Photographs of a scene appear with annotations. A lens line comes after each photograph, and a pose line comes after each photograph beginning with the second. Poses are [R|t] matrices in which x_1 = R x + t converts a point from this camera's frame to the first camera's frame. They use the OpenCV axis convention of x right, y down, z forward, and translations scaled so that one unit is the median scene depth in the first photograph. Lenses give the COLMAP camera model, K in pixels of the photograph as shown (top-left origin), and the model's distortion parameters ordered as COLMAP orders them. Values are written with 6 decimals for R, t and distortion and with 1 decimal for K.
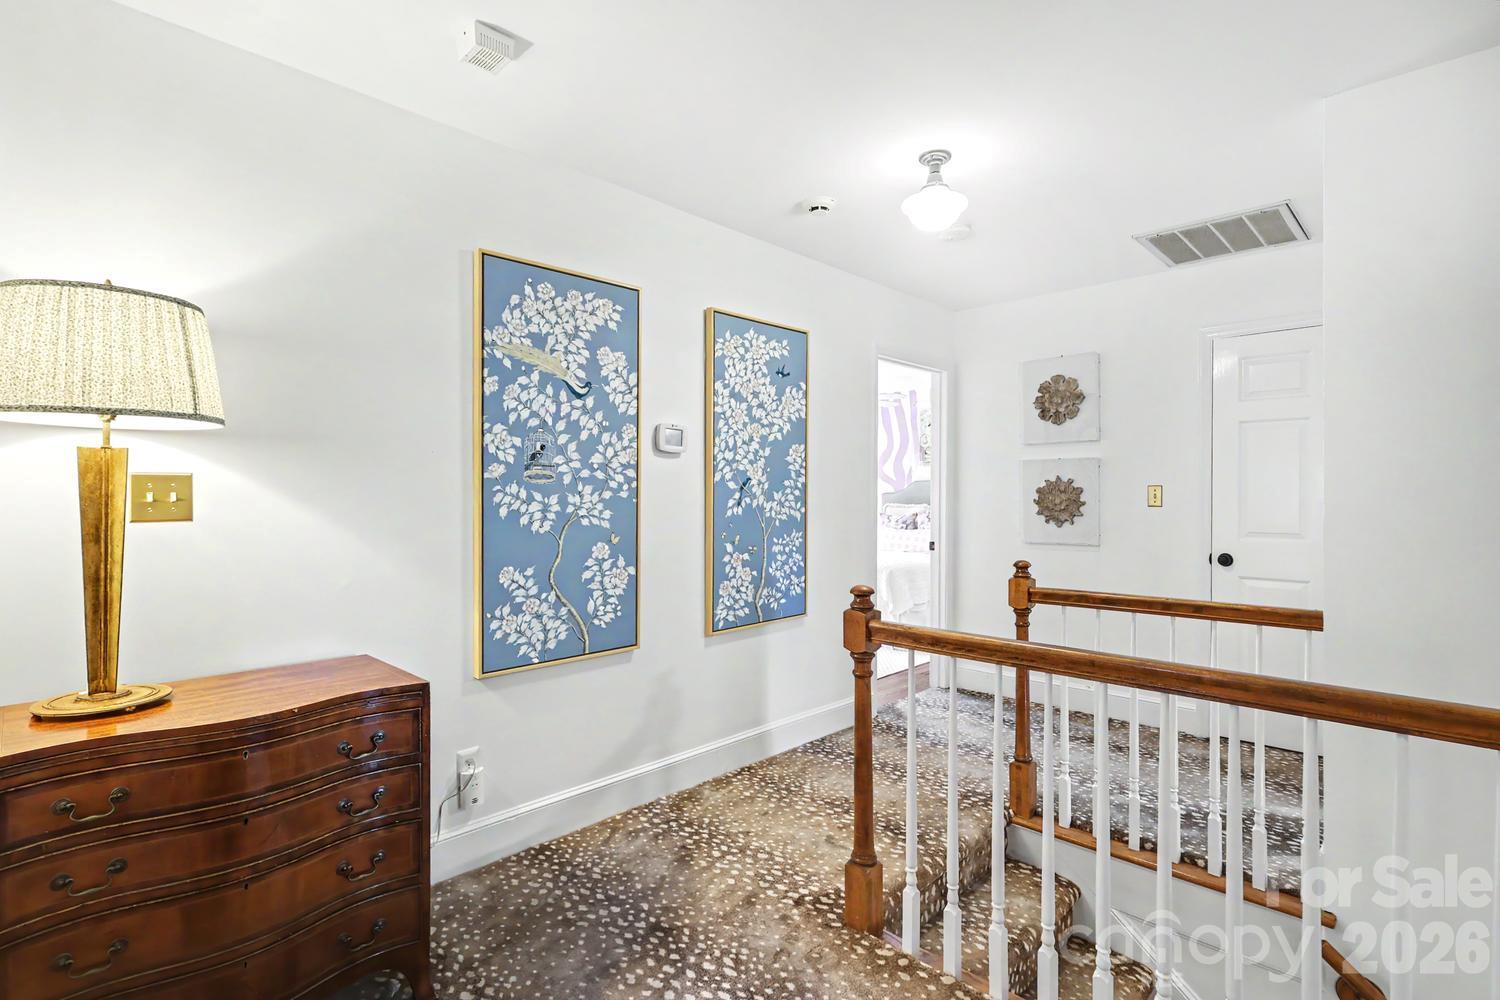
lens RADIAL K [[709.4, 0, 753.0], [0, 709.4, 496.8], [0, 0, 1]] dist [0.002268, 0.000109]
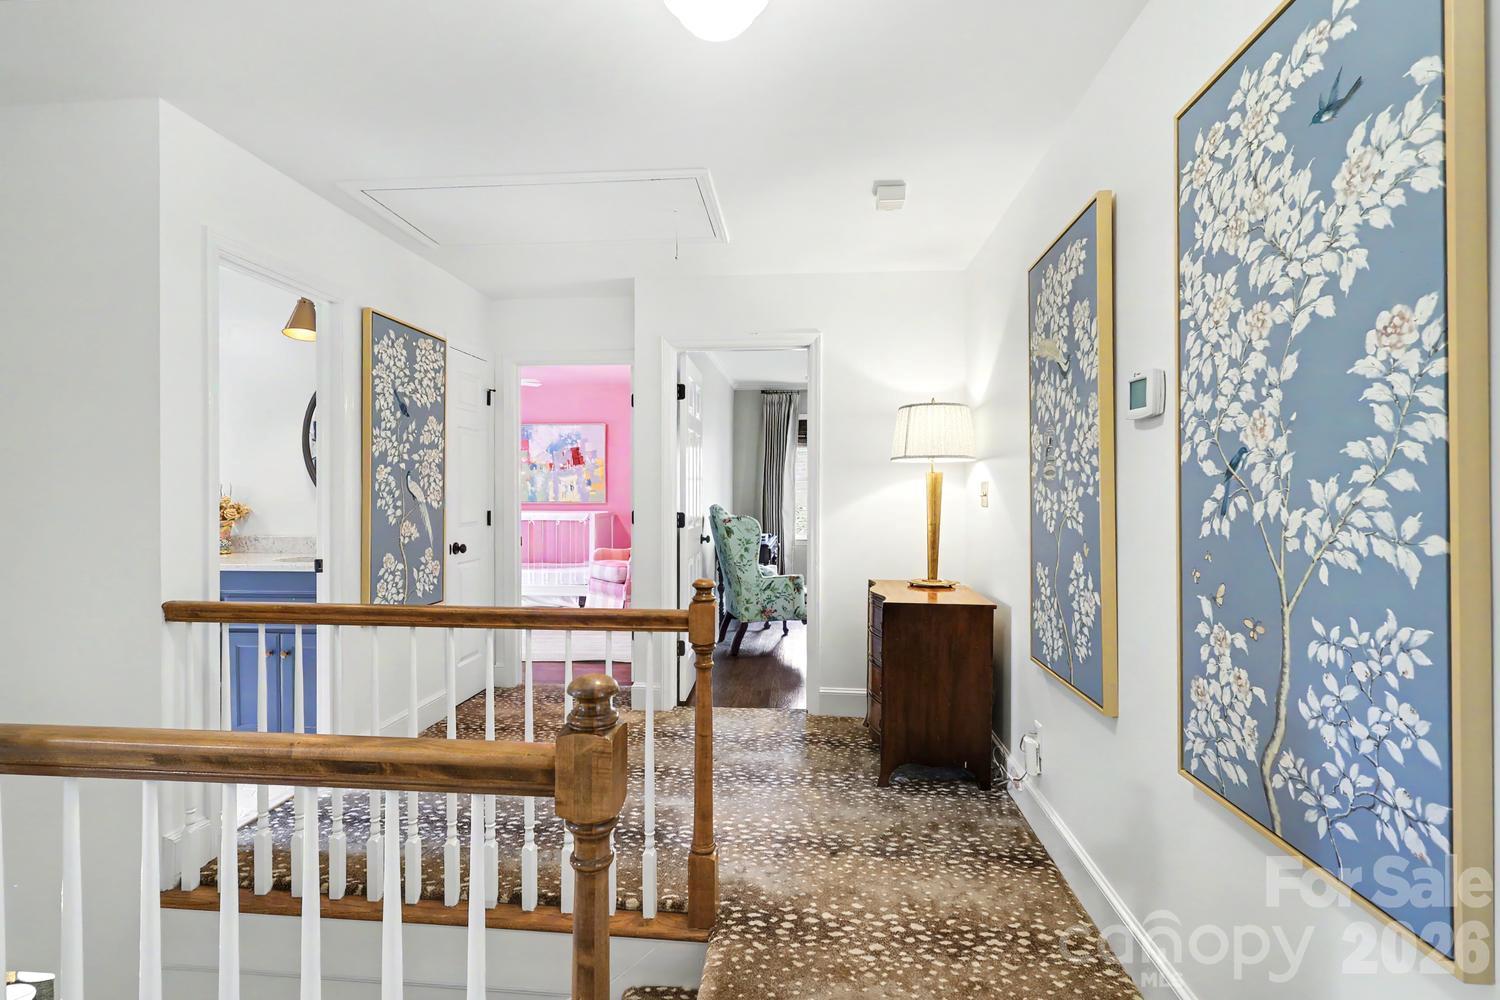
lens RADIAL K [[709.4, 0, 751.6], [0, 709.4, 495.2], [0, 0, 1]] dist [0.002268, 0.000109]
pose [[-0.773873, 0.000039, -0.633341, 0.458050], [-0.002209, 0.999994, 0.002762, -0.000131], [0.633337, 0.003537, -0.773868, 1.120268]]
